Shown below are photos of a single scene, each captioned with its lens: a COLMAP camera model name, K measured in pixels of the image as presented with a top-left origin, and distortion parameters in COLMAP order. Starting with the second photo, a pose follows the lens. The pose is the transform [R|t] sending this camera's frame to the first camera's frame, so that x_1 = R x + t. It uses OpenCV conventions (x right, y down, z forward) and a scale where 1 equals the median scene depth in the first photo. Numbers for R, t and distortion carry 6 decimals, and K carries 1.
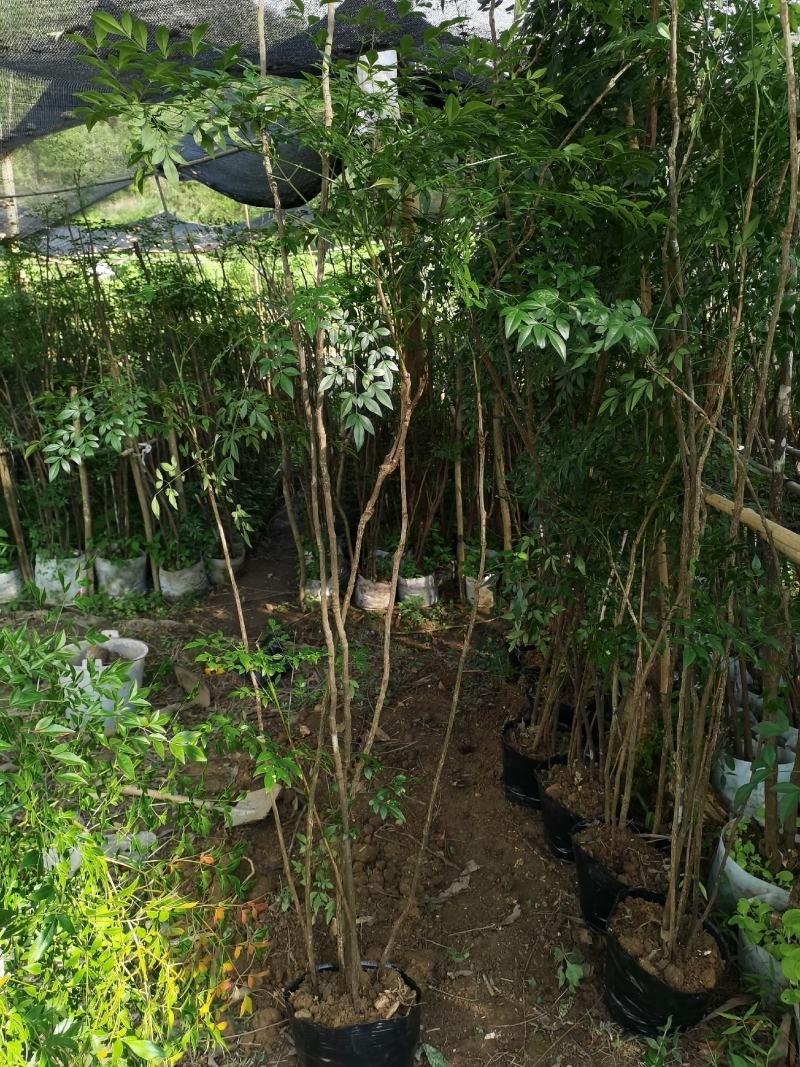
lens RADIAL K [[829.7, 0, 397.0], [0, 829.7, 537.0], [0, 0, 1]] dist [0.071129, -0.063057]
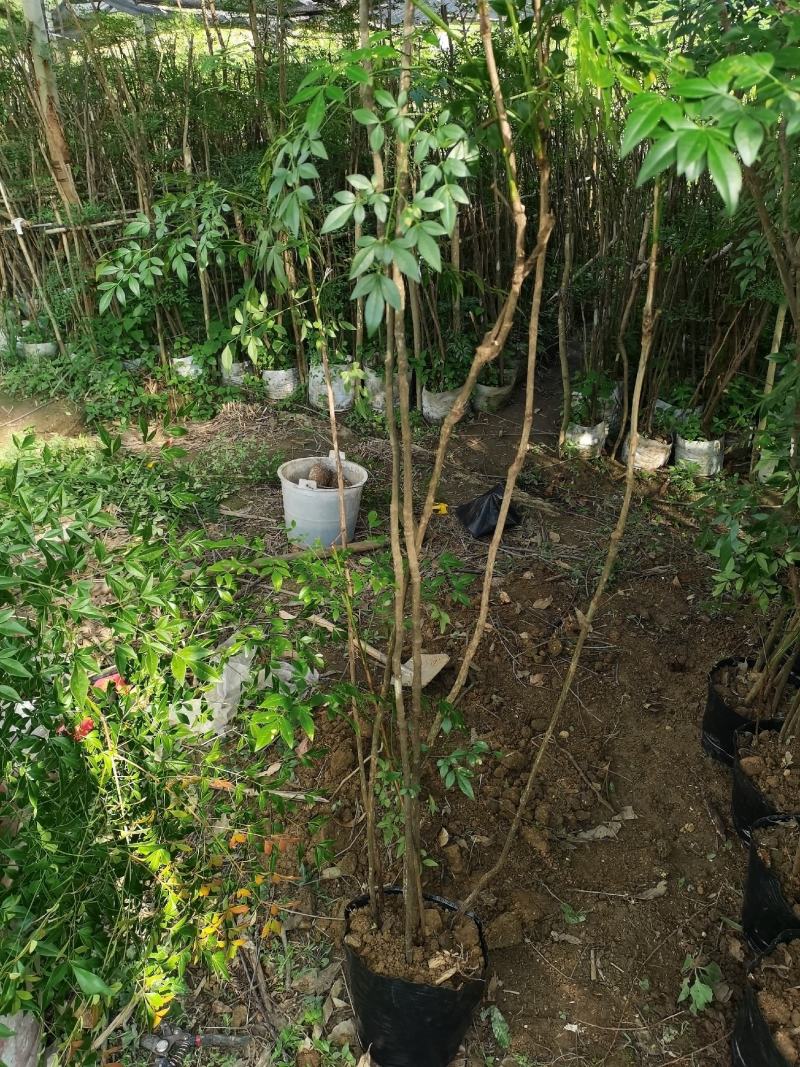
lens RADIAL K [[829.7, 0, 392.0], [0, 829.7, 537.3], [0, 0, 1]] dist [0.071129, -0.063057]
pose [[0.919227, 0.203646, -0.336973, 0.100297], [-0.124975, 0.962505, 0.240760, -0.052327], [0.373368, -0.179199, 0.910211, 0.188478]]
